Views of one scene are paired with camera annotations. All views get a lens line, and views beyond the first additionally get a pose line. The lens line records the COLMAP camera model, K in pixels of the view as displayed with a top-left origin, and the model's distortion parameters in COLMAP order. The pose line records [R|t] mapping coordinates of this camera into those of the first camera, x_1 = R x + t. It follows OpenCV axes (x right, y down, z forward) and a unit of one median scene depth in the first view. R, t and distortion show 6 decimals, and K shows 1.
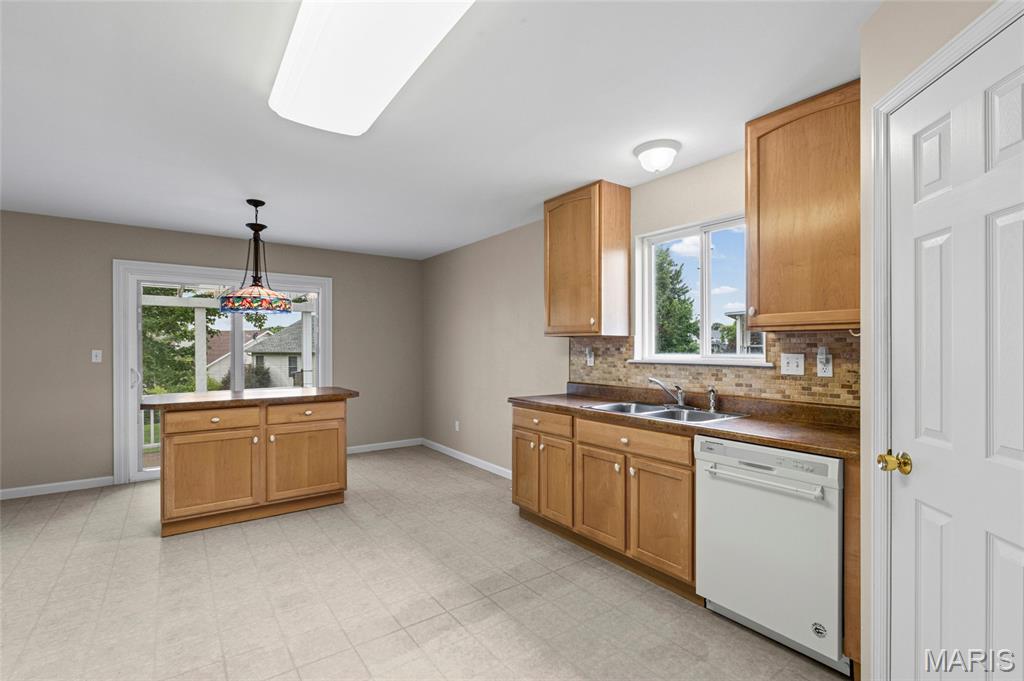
lens RADIAL K [[468.2, 0, 509.2], [0, 468.2, 348.3], [0, 0, 1]] dist [-0.001414, -0.000137]
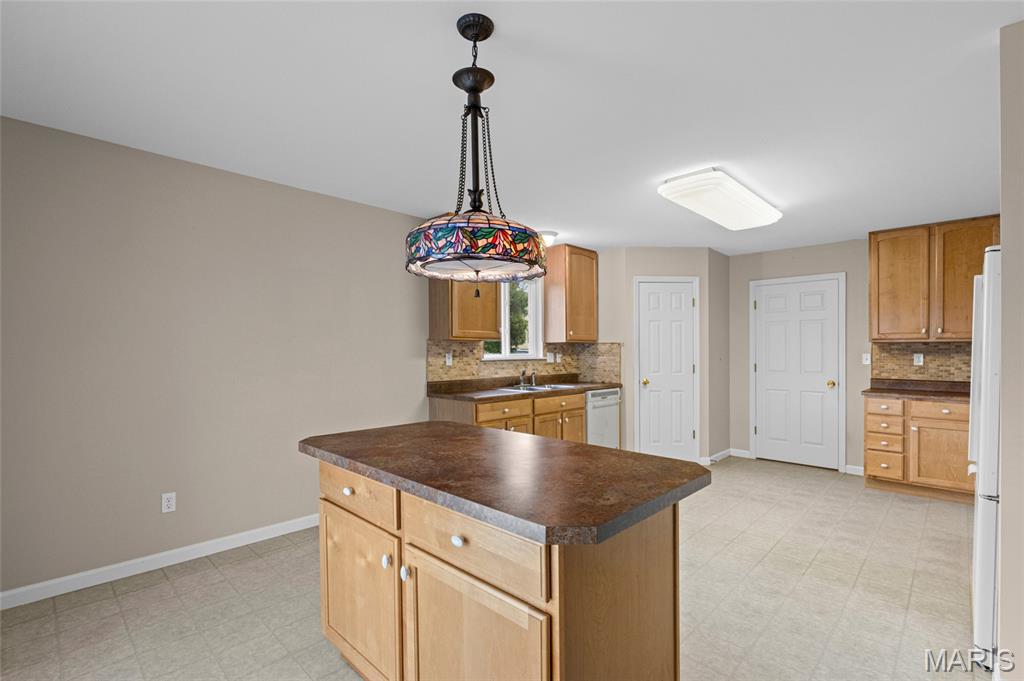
lens RADIAL K [[472.1, 0, 509.5], [0, 472.1, 357.6], [0, 0, 1]] dist [-0.002858, -0.000408]
pose [[-0.173828, -0.013646, 0.984681, -1.033966], [0.003461, 0.999889, 0.014468, 0.001691], [-0.984770, 0.005922, -0.173762, 1.089966]]
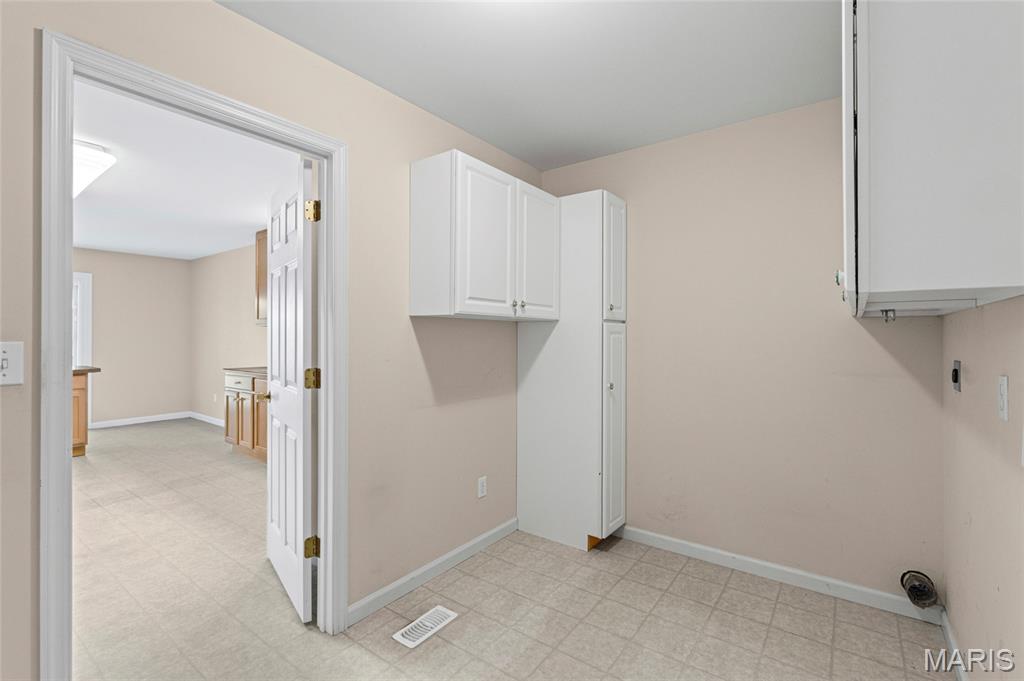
lens RADIAL K [[479.0, 0, 496.7], [0, 479.0, 335.3], [0, 0, 1]] dist [0.034050, 0.000139]
pose [[0.968081, -0.001777, 0.250631, 0.434106], [0.002370, 0.999995, -0.002065, 0.007999], [-0.250626, 0.002593, 0.968080, -0.637747]]
